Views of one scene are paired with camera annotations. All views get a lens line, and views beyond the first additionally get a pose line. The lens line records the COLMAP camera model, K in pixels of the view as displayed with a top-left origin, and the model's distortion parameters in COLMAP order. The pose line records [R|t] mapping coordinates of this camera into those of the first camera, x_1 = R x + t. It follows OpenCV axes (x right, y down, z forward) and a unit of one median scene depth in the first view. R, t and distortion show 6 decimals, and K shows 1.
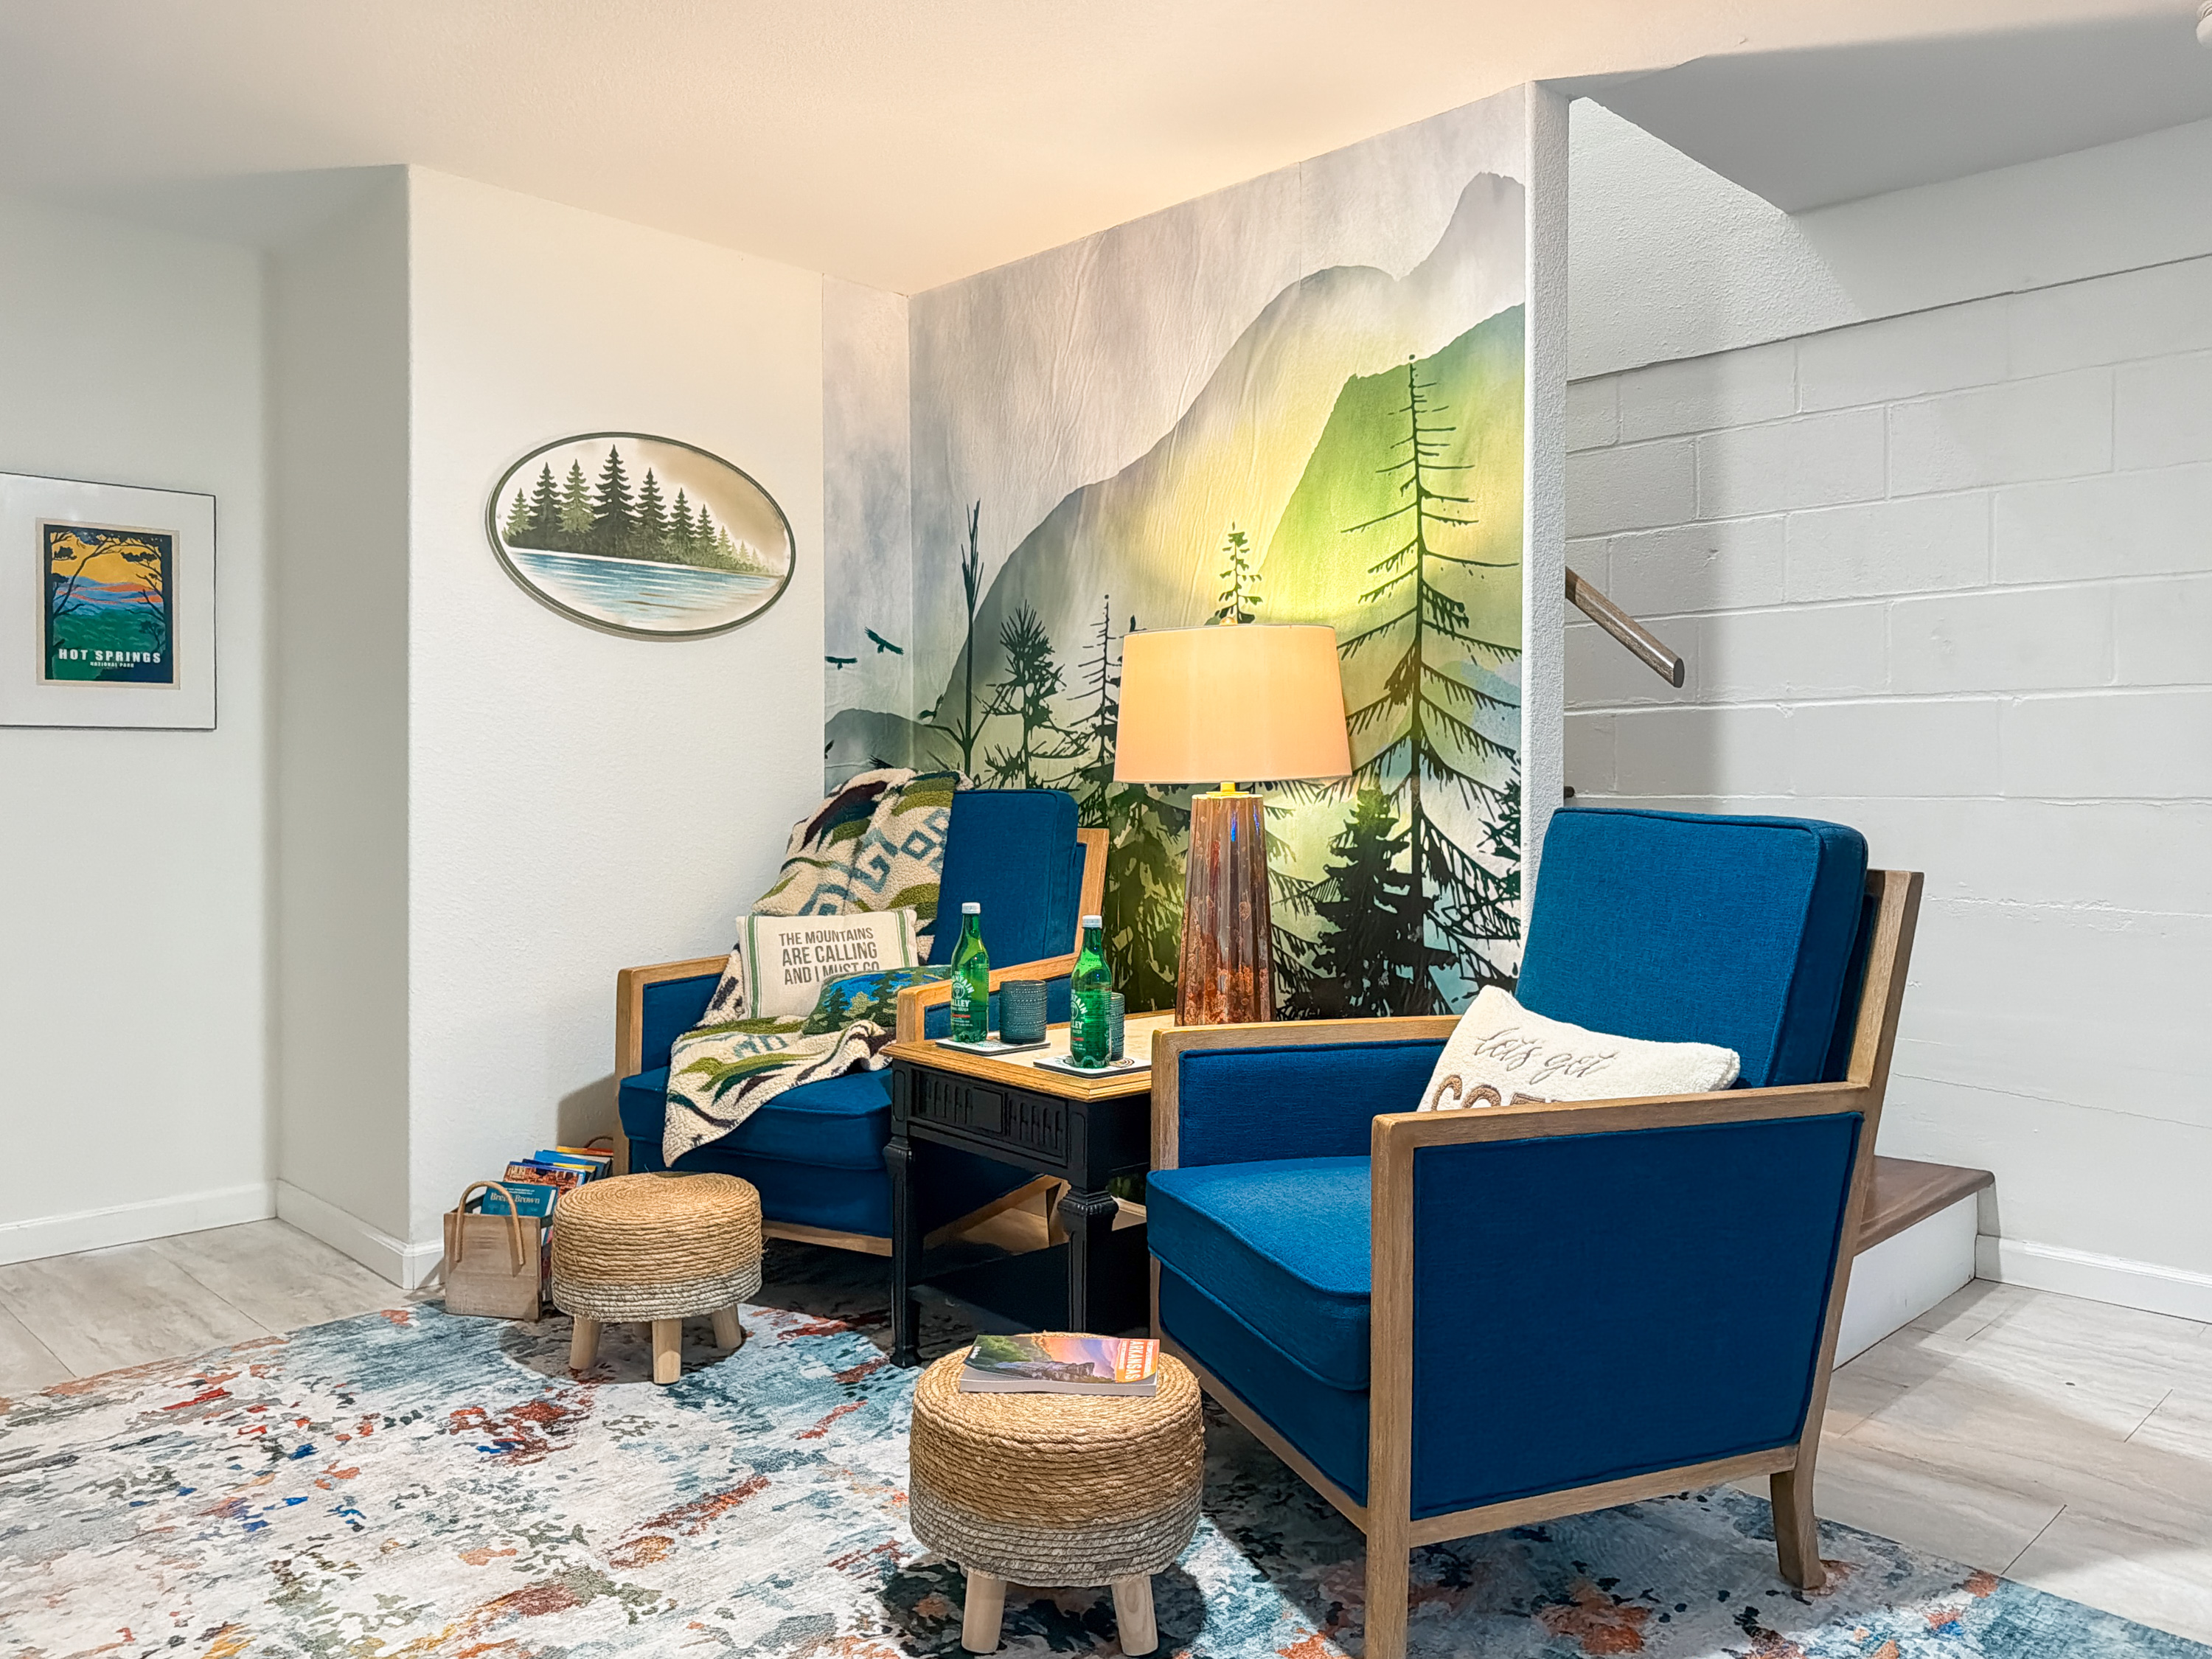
lens RADIAL K [[1664.2, 0, 1071.7], [0, 1664.2, 800.5], [0, 0, 1]] dist [0.069017, -0.077127]
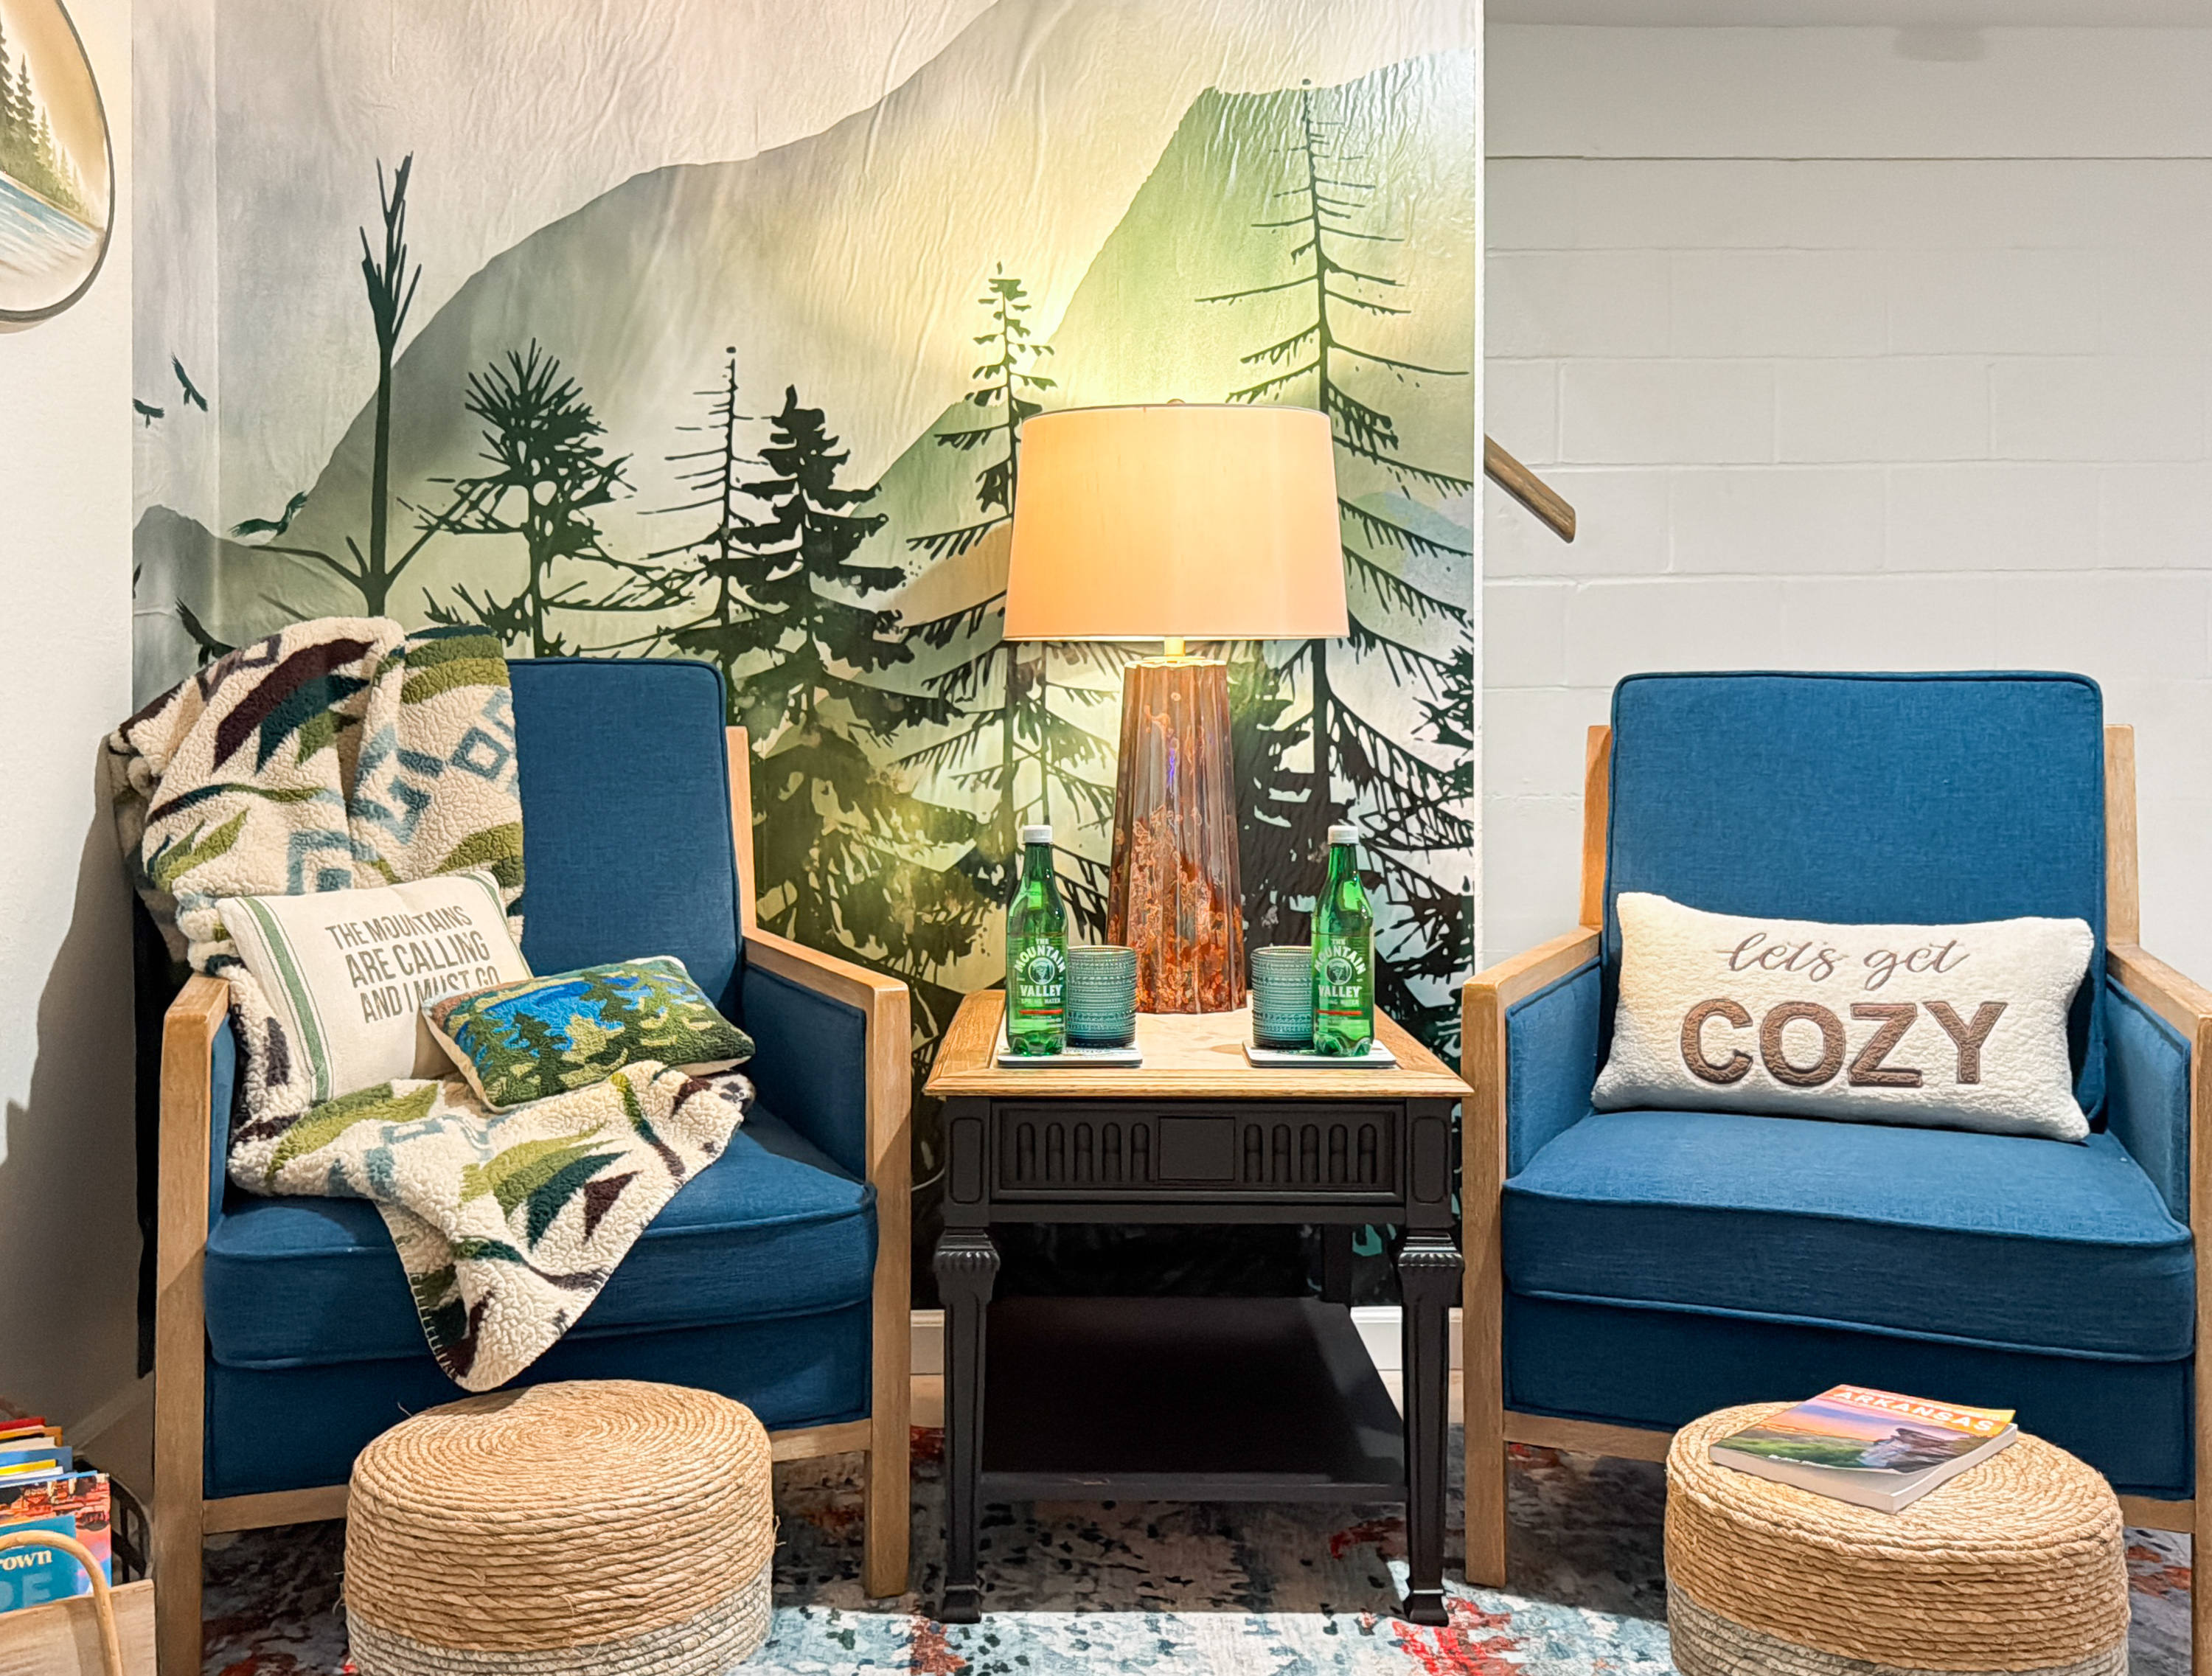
lens RADIAL K [[2138.9, 0, 1019.8], [0, 2138.9, 792.1], [0, 0, 1]] dist [0.014755, 0.000000]
pose [[0.655001, -0.022773, 0.755284, -0.601185], [0.012226, 0.999734, 0.019541, 0.032054], [-0.755529, -0.003565, 0.655106, 0.463111]]
